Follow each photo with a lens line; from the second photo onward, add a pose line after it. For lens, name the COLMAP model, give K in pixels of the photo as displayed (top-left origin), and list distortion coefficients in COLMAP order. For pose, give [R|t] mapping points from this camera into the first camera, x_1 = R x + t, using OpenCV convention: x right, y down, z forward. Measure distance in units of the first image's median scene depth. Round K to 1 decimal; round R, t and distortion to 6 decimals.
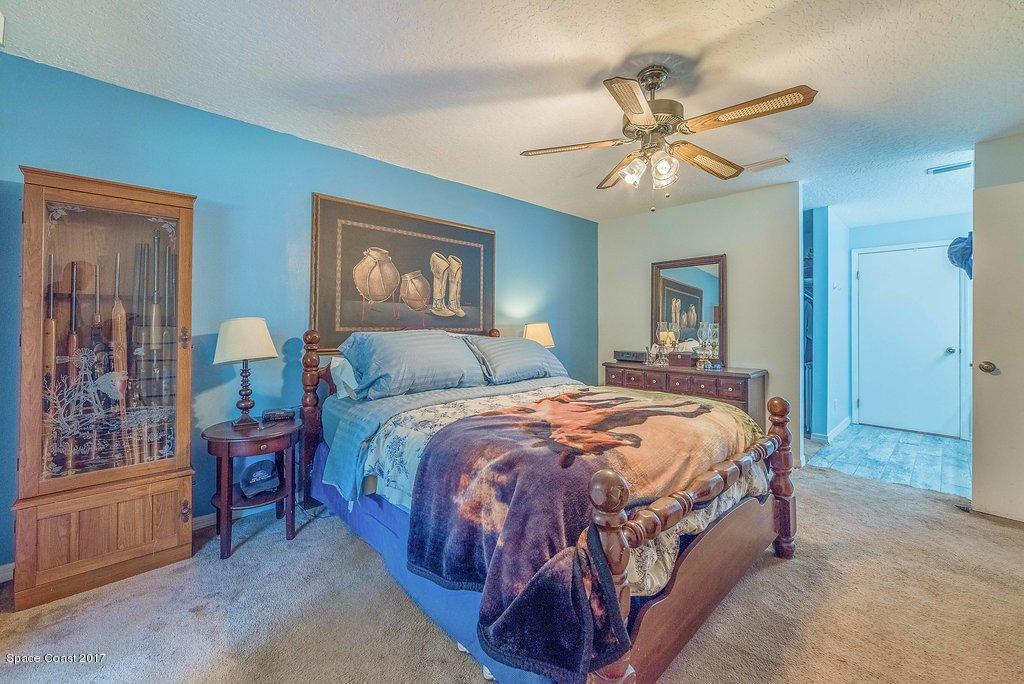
lens RADIAL K [[398.2, 0, 512.1], [0, 398.2, 327.9], [0, 0, 1]] dist [-0.016559, 0.006205]
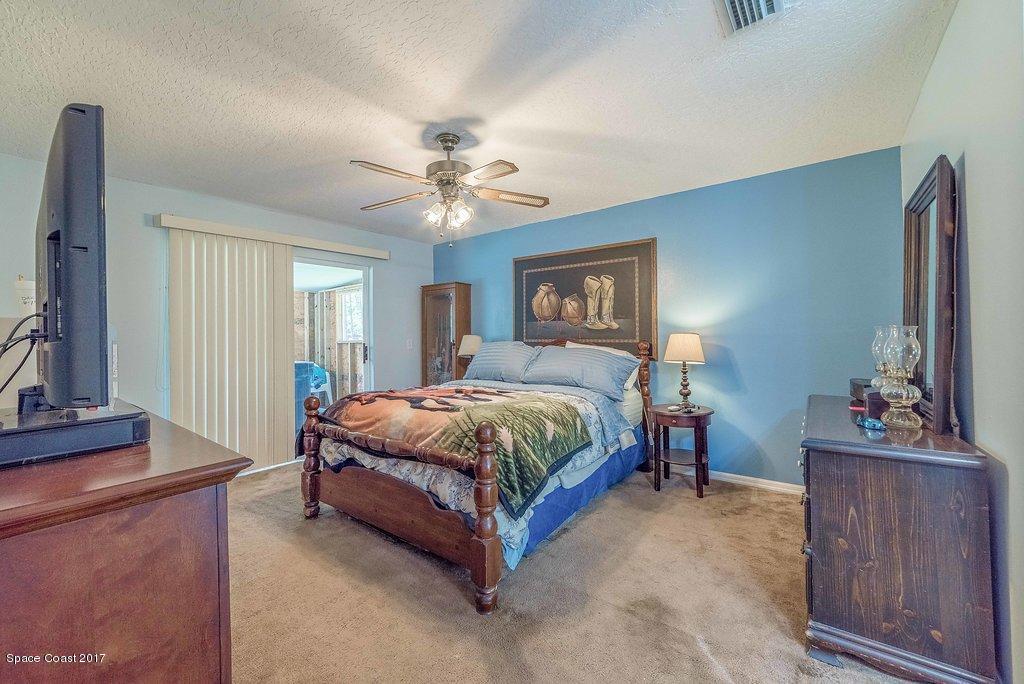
lens RADIAL K [[398.2, 0, 511.5], [0, 398.2, 339.2], [0, 0, 1]] dist [-0.016559, 0.006205]
pose [[0.186718, -0.001025, -0.982413, 0.929828], [0.003806, 0.999993, -0.000320, -0.001268], [0.982406, -0.003679, 0.186720, 0.546875]]
